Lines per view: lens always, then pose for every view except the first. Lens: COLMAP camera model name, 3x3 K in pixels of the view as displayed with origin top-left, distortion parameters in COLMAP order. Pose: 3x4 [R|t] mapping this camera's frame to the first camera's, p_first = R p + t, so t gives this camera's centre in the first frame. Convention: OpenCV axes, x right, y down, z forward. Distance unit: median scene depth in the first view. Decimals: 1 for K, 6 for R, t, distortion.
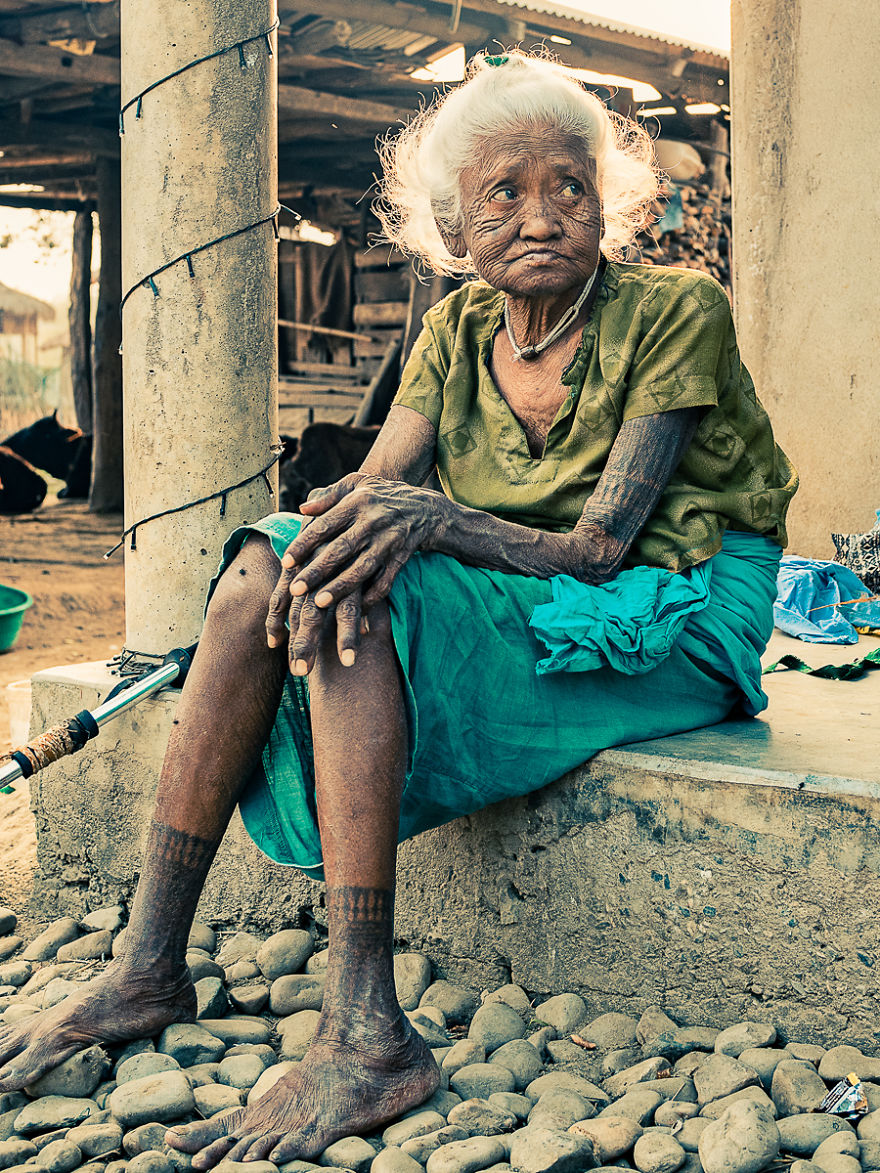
lens RADIAL K [[1826.4, 0, 462.3], [0, 1826.4, 586.4], [0, 0, 1]] dist [0.007790, 0.039873]
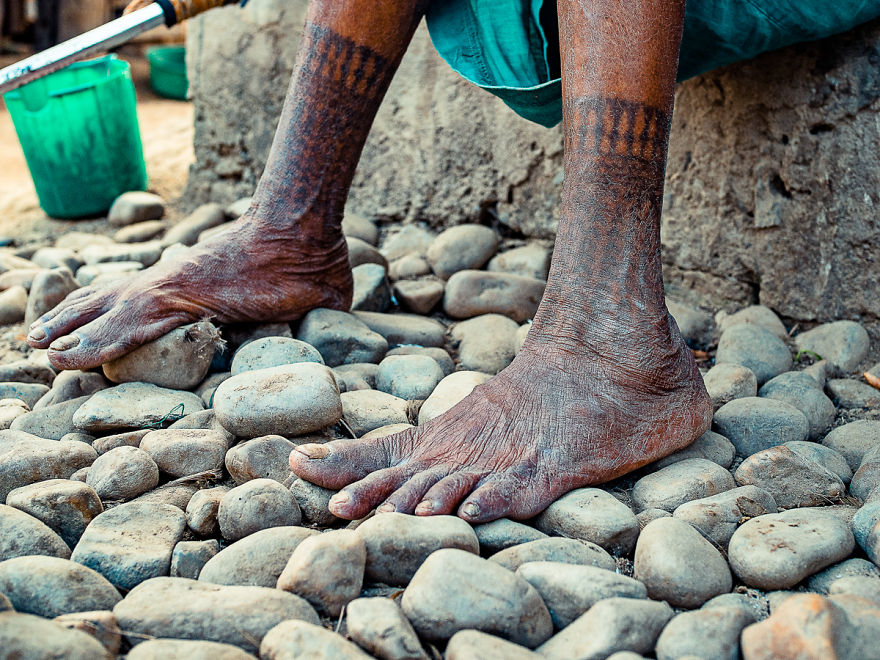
lens RADIAL K [[1370.2, 0, 440.0], [0, 1370.2, 330.0], [0, 0, 1]] dist [0.007790, 0.039873]
pose [[0.992873, 0.090034, -0.078090, -0.065692], [-0.072963, 0.977269, 0.199052, 0.133825], [0.094237, -0.191935, 0.976873, 0.461288]]
